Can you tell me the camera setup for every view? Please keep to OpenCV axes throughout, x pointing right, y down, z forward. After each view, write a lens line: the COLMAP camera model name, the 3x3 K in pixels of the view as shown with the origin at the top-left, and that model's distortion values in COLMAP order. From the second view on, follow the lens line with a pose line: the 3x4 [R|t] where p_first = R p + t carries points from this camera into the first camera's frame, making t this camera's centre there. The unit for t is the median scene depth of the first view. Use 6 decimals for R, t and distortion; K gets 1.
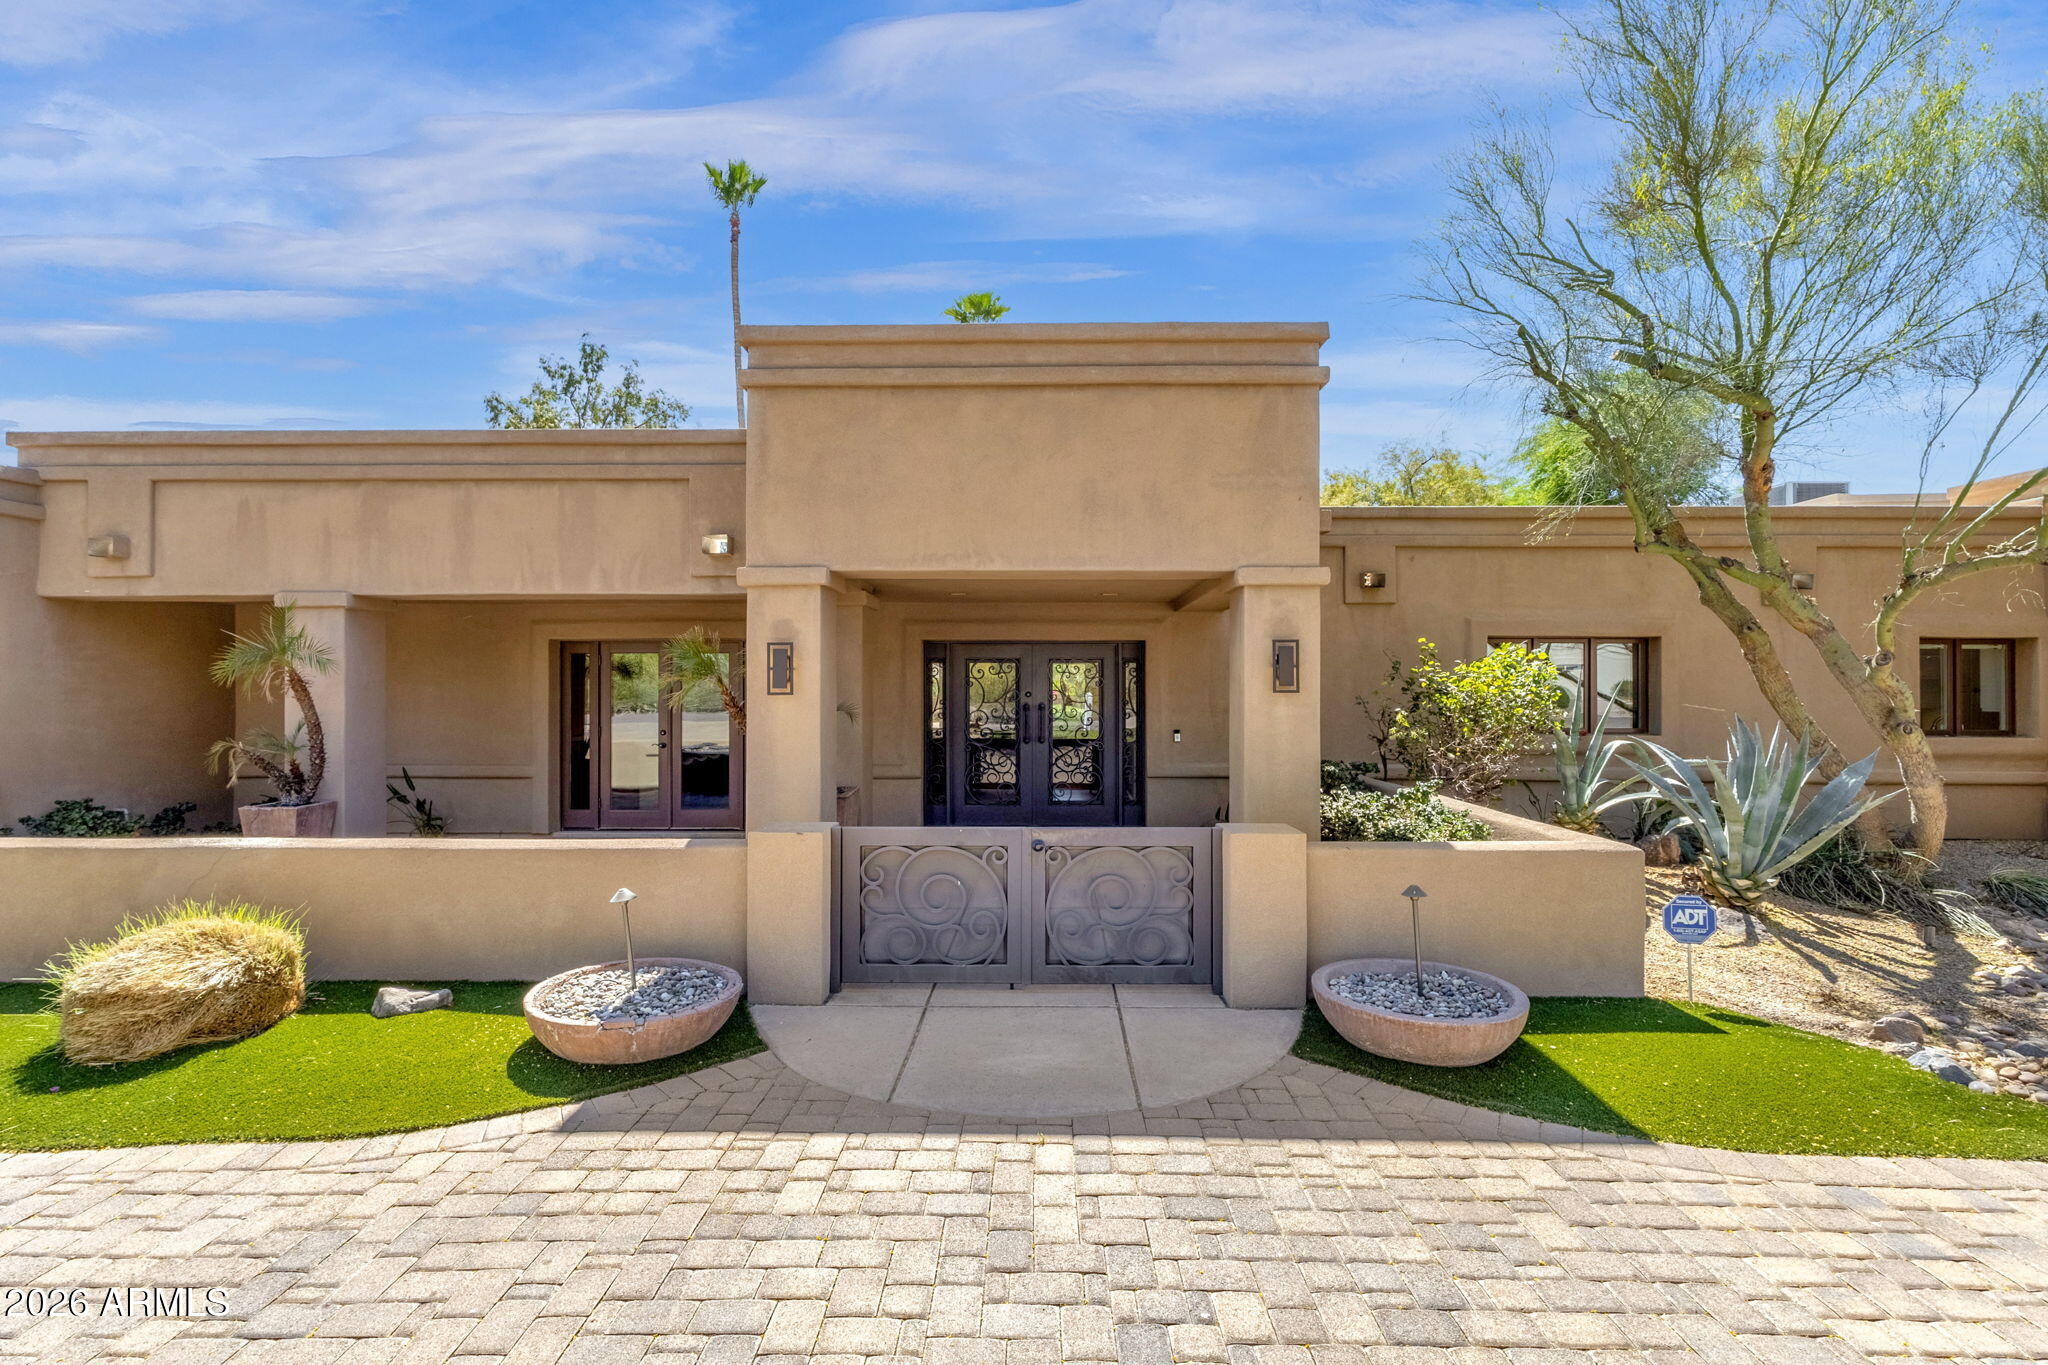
lens RADIAL K [[945.7, 0, 1024.0], [0, 945.7, 682.5], [0, 0, 1]] dist [0.000430, 0.000516]
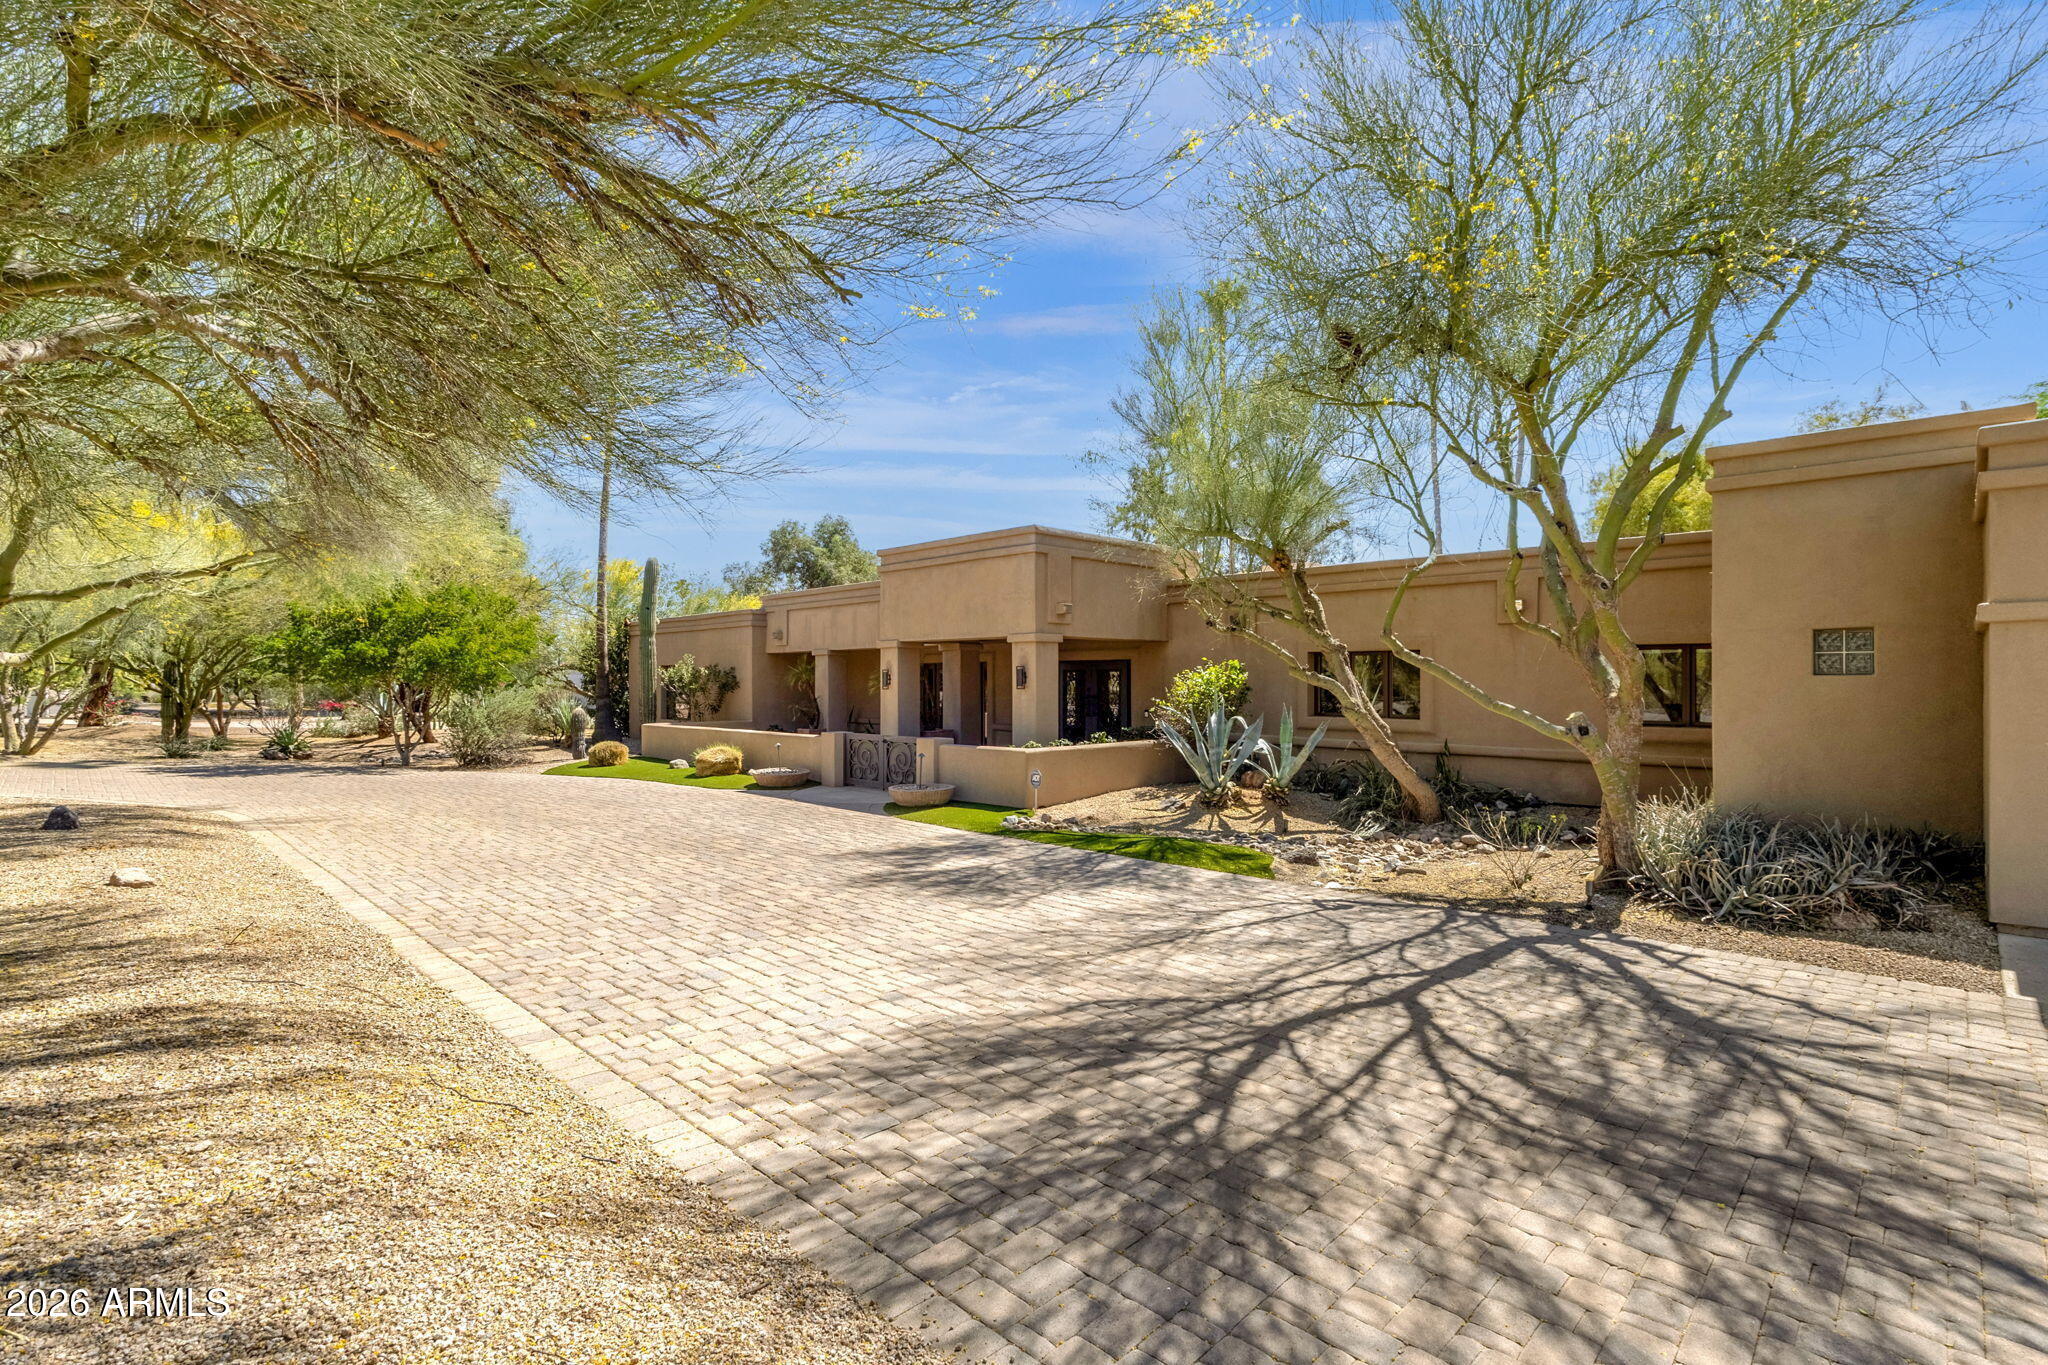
lens RADIAL K [[945.7, 0, 1024.0], [0, 945.7, 682.5], [0, 0, 1]] dist [0.000430, 0.000516]
pose [[0.739718, -0.009124, -0.672856, 1.469842], [0.019035, 0.999792, 0.007369, -0.012775], [0.672648, -0.018258, 0.739737, -0.579098]]
